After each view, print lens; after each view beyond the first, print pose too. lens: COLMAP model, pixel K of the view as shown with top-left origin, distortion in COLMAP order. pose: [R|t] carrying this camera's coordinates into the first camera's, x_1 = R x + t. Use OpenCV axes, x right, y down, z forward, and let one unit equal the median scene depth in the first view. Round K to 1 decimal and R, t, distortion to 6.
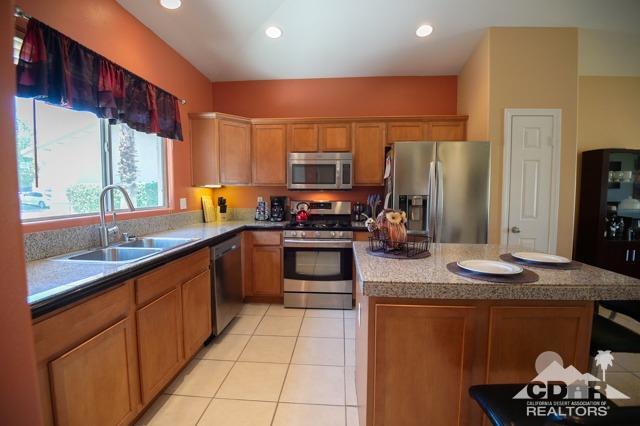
lens RADIAL K [[302.6, 0, 318.2], [0, 302.6, 211.0], [0, 0, 1]] dist [-0.020634, -0.002432]
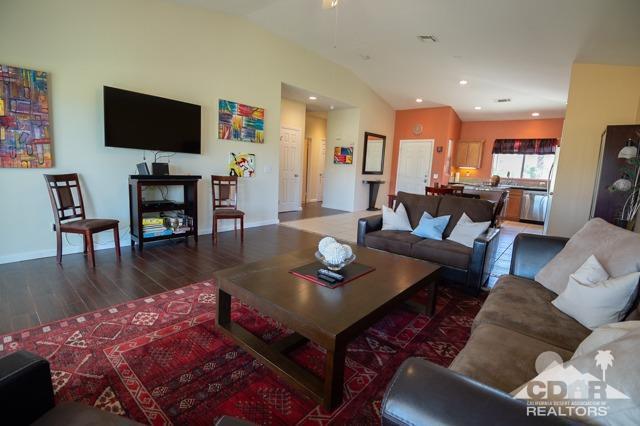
lens RADIAL K [[302.6, 0, 316.1], [0, 302.6, 213.4], [0, 0, 1]] dist [-0.020634, -0.002432]
pose [[-0.590354, 0.097681, -0.801212, 2.922396], [-0.097550, 0.976739, 0.190957, -0.022999], [0.801228, 0.190890, -0.567093, 0.896002]]
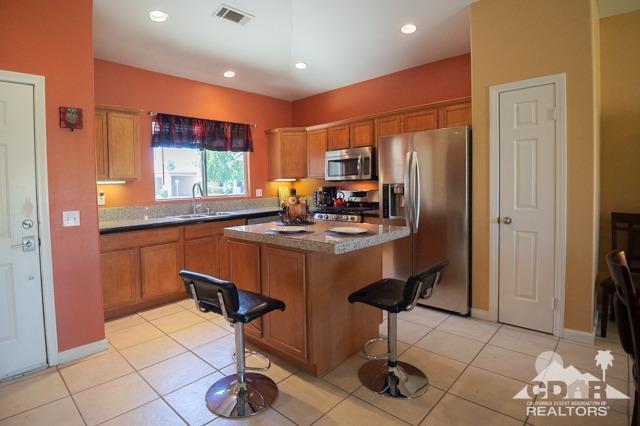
lens RADIAL K [[346.3, 0, 281.5], [0, 346.3, 195.3], [0, 0, 1]] dist [-0.005455, -0.001614]
pose [[0.734954, 0.000323, -0.678117, 0.848596], [-0.016729, 0.999704, -0.017655, 0.018162], [0.677910, 0.024320, 0.734742, -0.191595]]
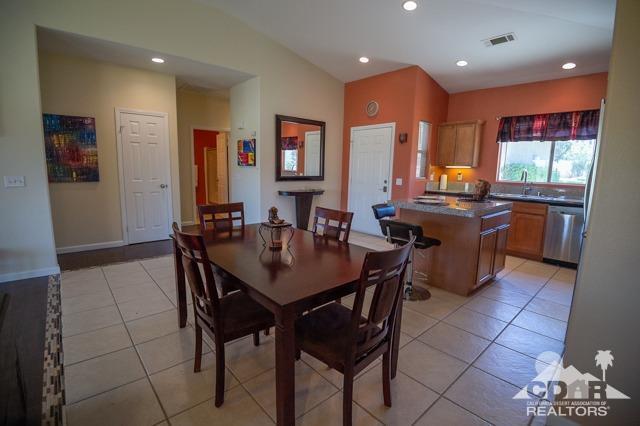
lens RADIAL K [[302.6, 0, 321.9], [0, 302.6, 211.0], [0, 0, 1]] dist [-0.020634, -0.002432]
pose [[-0.691487, 0.089995, -0.716761, 1.491518], [-0.067609, 0.979792, 0.188245, -0.068003], [0.719218, 0.178629, -0.671429, 1.012599]]
